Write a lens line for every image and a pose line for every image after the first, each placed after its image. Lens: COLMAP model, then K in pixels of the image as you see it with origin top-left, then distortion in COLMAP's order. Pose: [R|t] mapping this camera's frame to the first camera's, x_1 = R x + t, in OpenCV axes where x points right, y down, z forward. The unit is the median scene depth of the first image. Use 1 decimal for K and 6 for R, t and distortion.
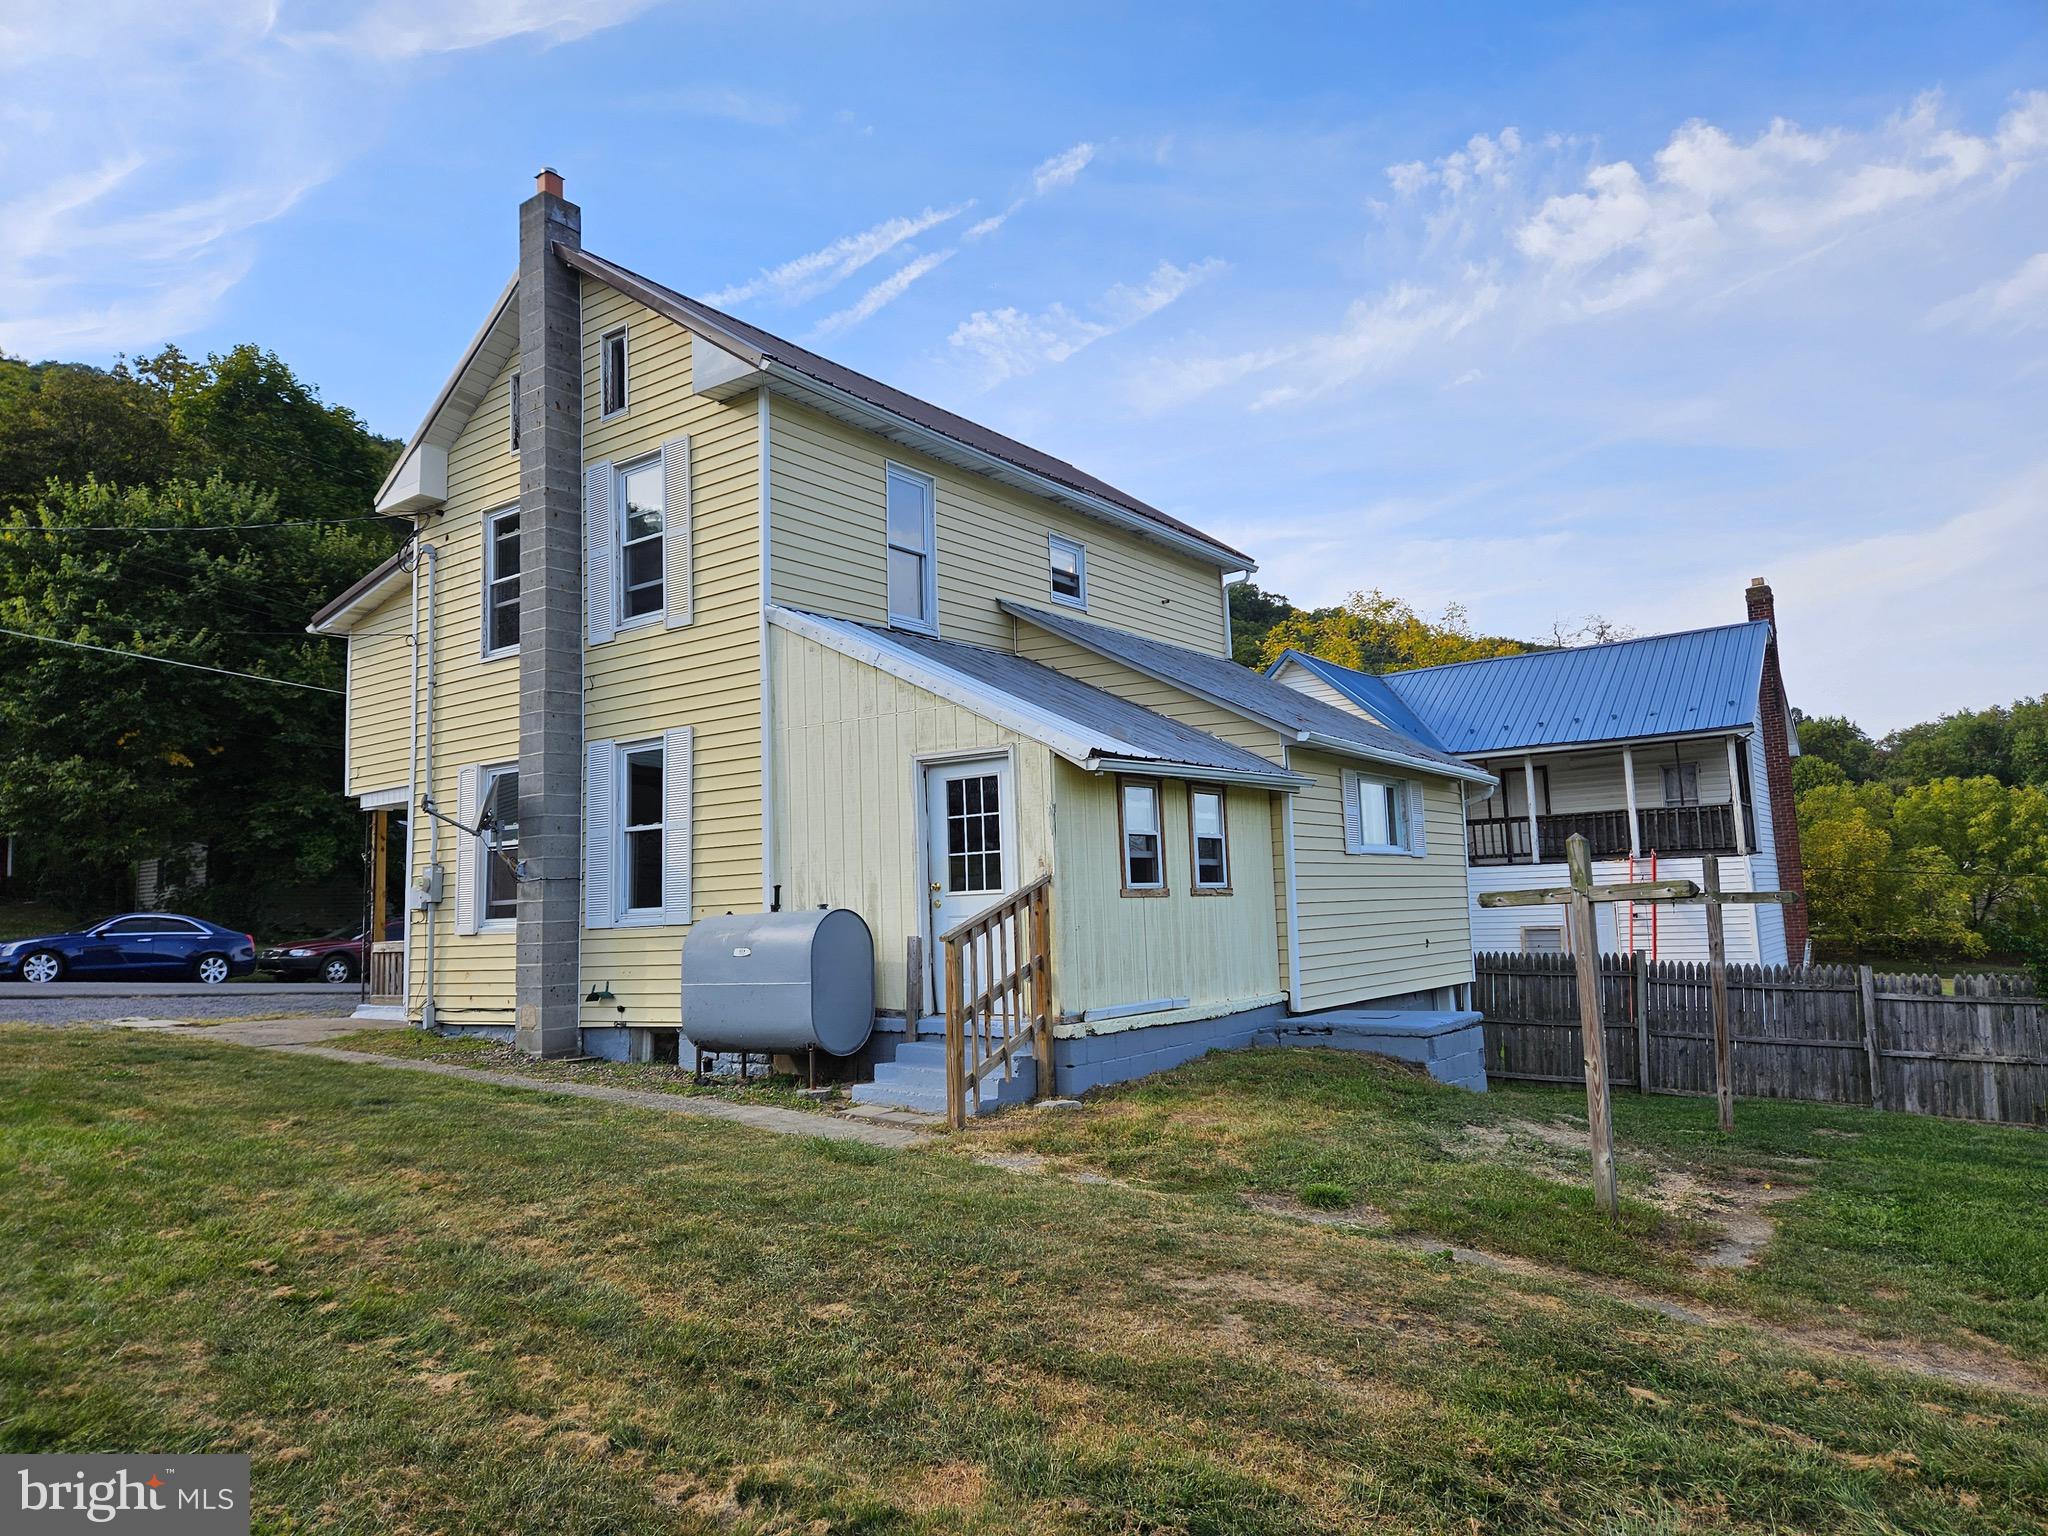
lens RADIAL K [[1376.9, 0, 1012.0], [0, 1376.9, 769.6], [0, 0, 1]] dist [0.078696, -0.070186]
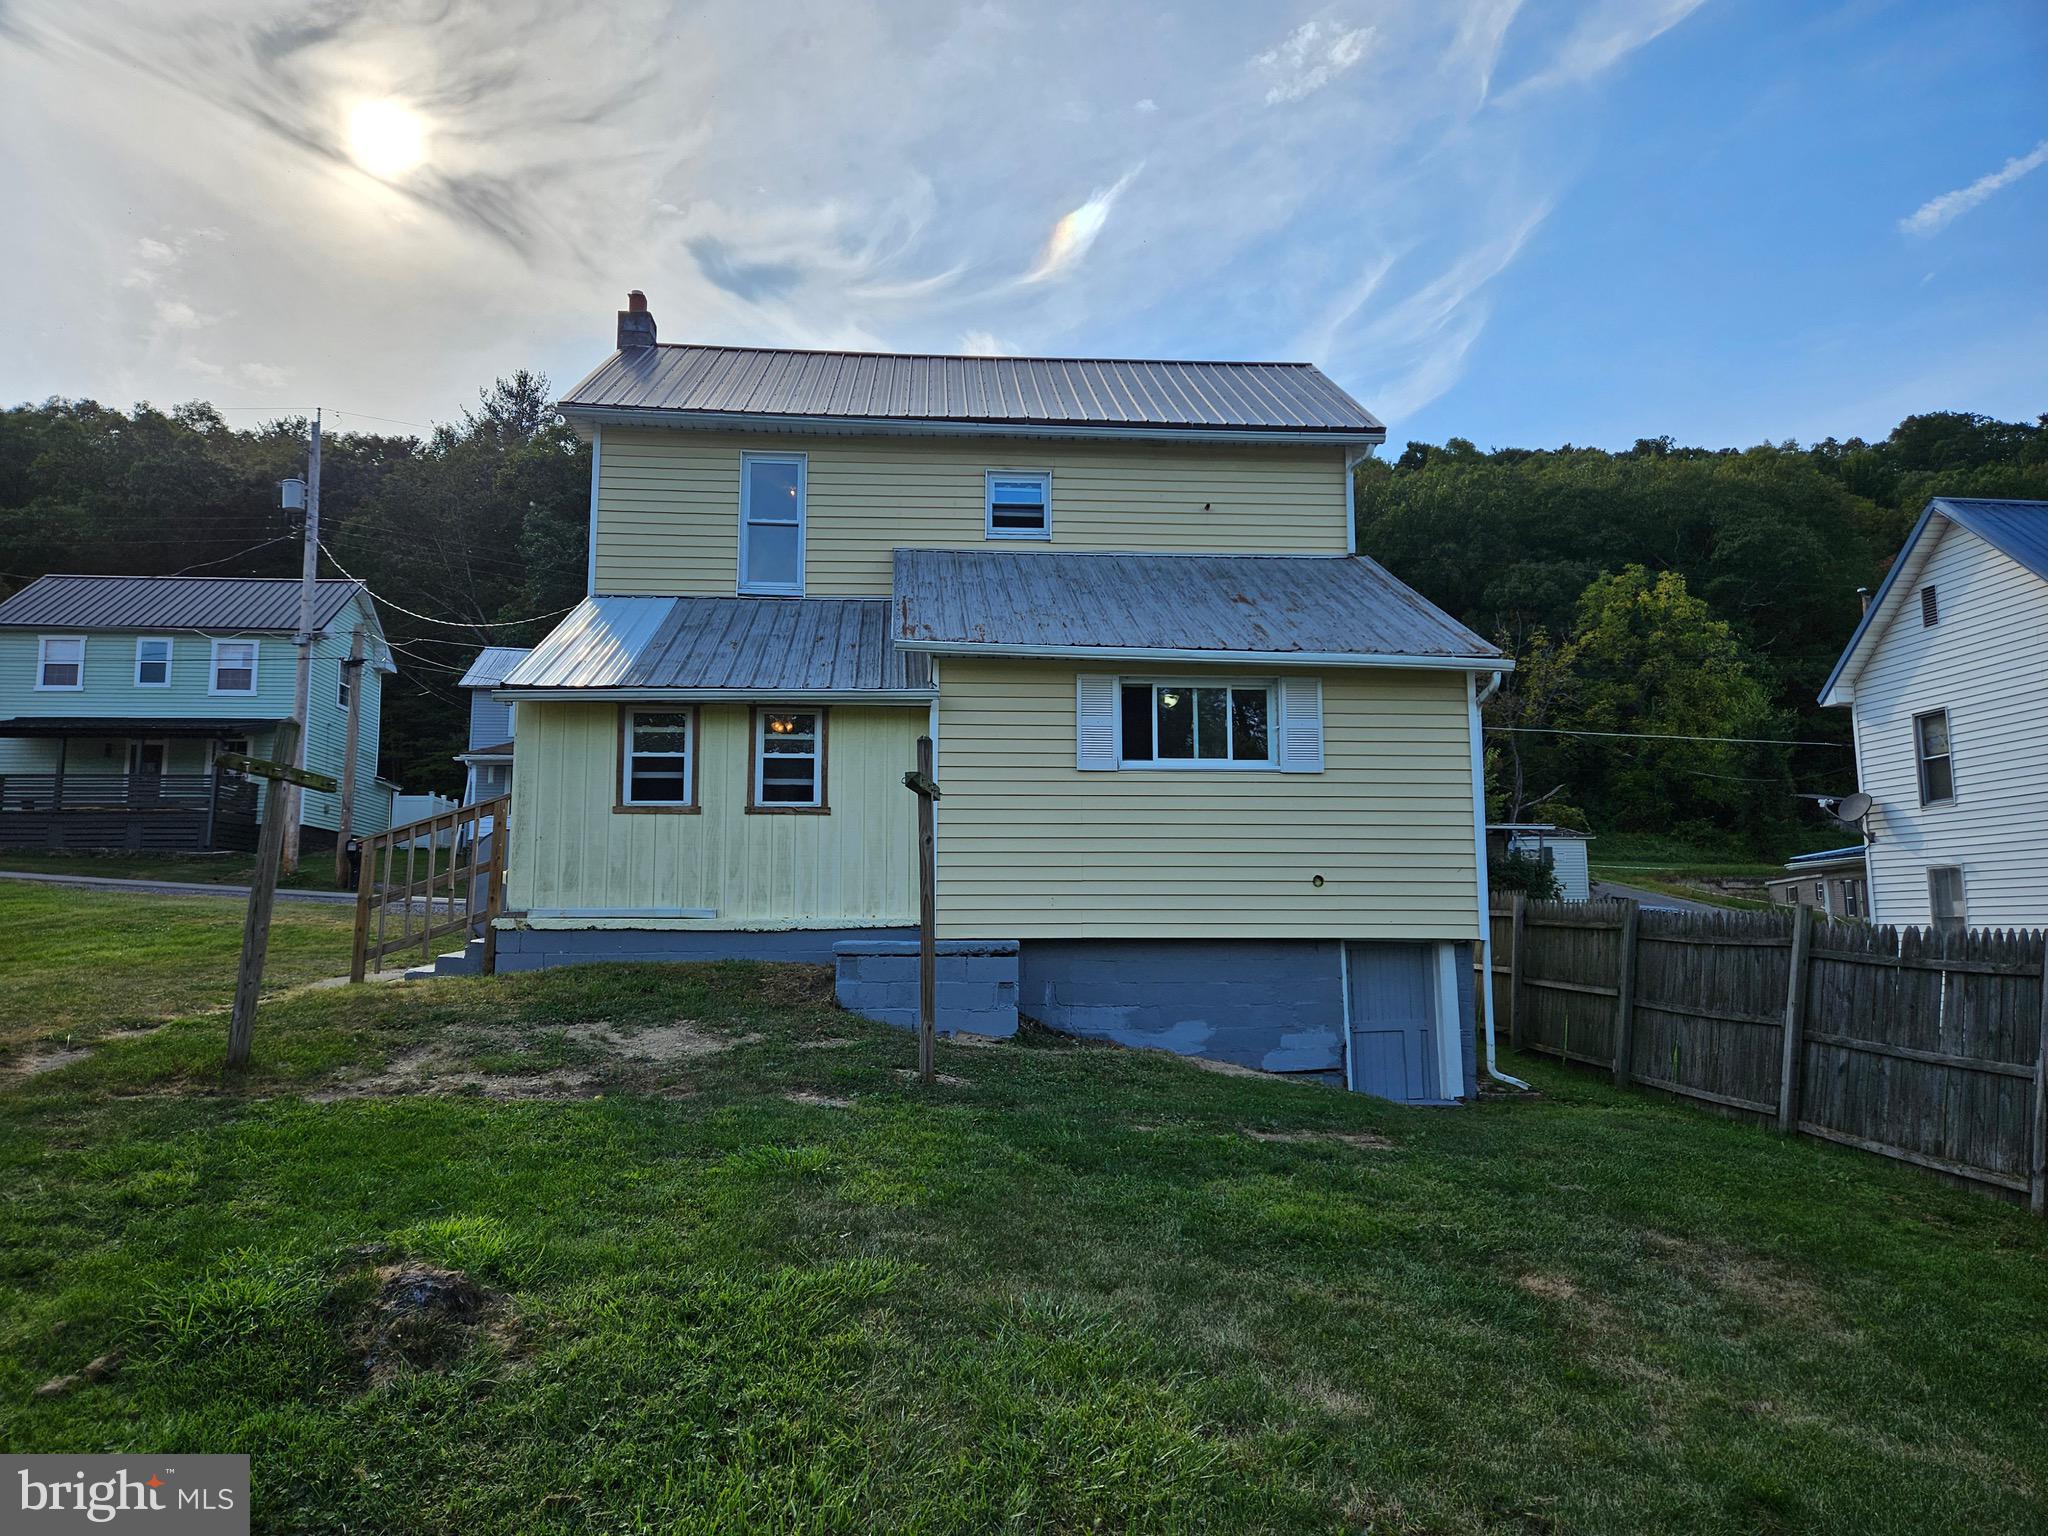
lens RADIAL K [[1357.2, 0, 1002.4], [0, 1357.2, 773.7], [0, 0, 1]] dist [0.071806, -0.064526]
pose [[0.638748, -0.056343, -0.767351, 0.808693], [0.057738, 0.998013, -0.025219, 0.076494], [0.767247, -0.028197, 0.640732, 0.384143]]
